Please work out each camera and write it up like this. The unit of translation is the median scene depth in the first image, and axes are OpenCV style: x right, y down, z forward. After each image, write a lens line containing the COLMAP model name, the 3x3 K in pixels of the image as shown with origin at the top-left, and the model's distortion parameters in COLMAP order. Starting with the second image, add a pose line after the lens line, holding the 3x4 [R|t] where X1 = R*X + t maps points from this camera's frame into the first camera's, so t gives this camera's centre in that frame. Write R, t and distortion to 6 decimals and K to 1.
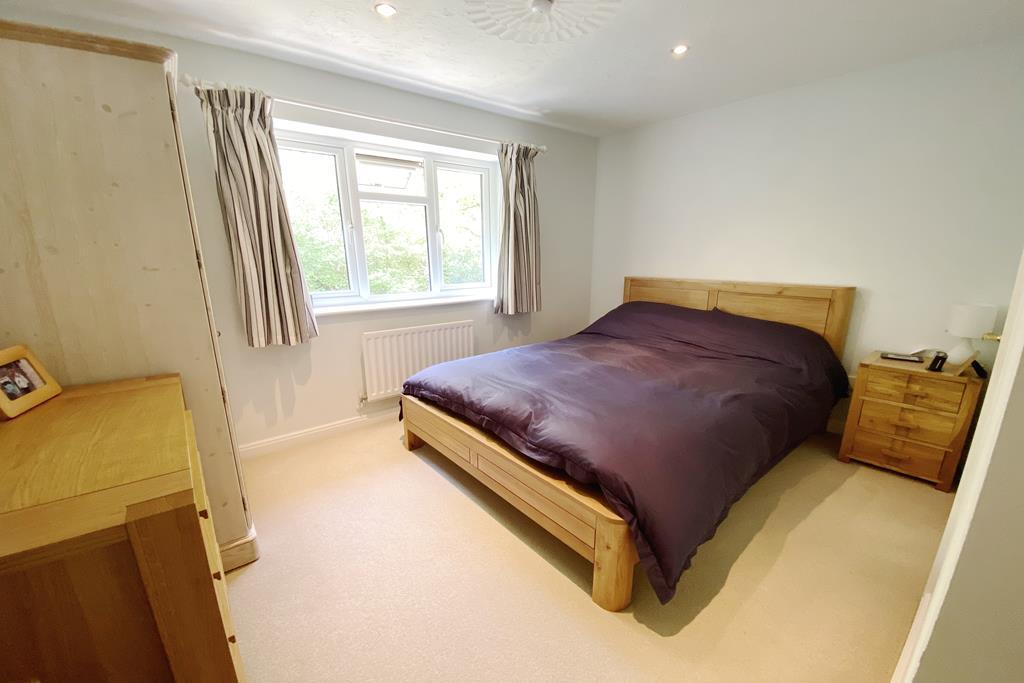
lens RADIAL K [[409.2, 0, 507.1], [0, 409.2, 355.1], [0, 0, 1]] dist [0.030944, -0.027349]
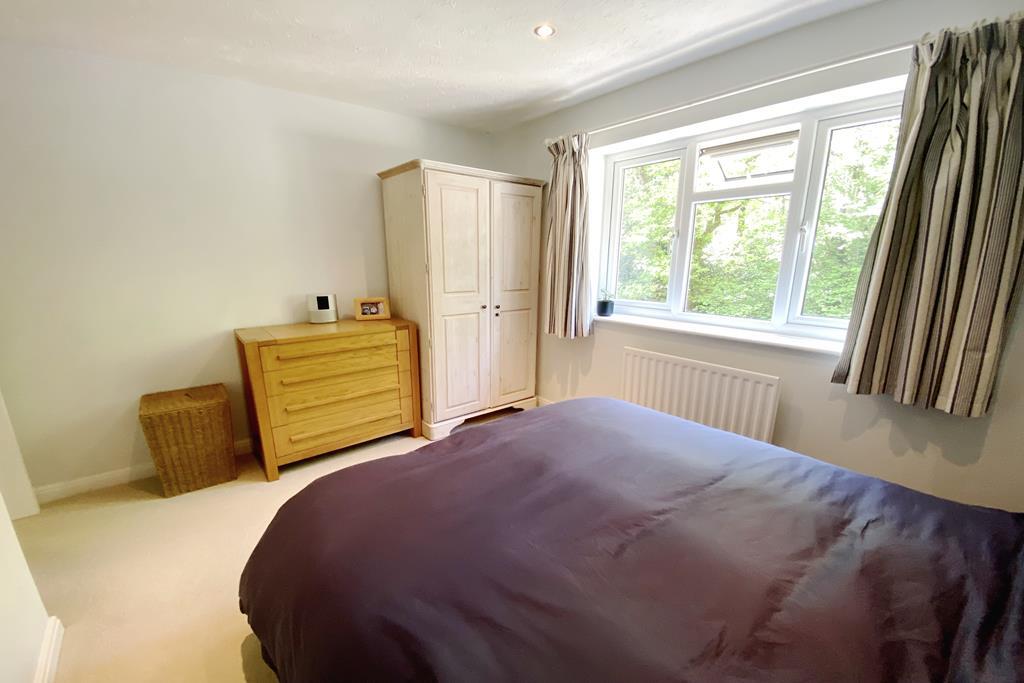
lens RADIAL K [[409.6, 0, 506.3], [0, 409.6, 344.3], [0, 0, 1]] dist [0.036551, -0.028675]
pose [[0.031693, 0.214584, -0.976191, 0.551858], [-0.246646, 0.948156, 0.200413, -0.177385], [0.968587, 0.234422, 0.082977, 0.636108]]
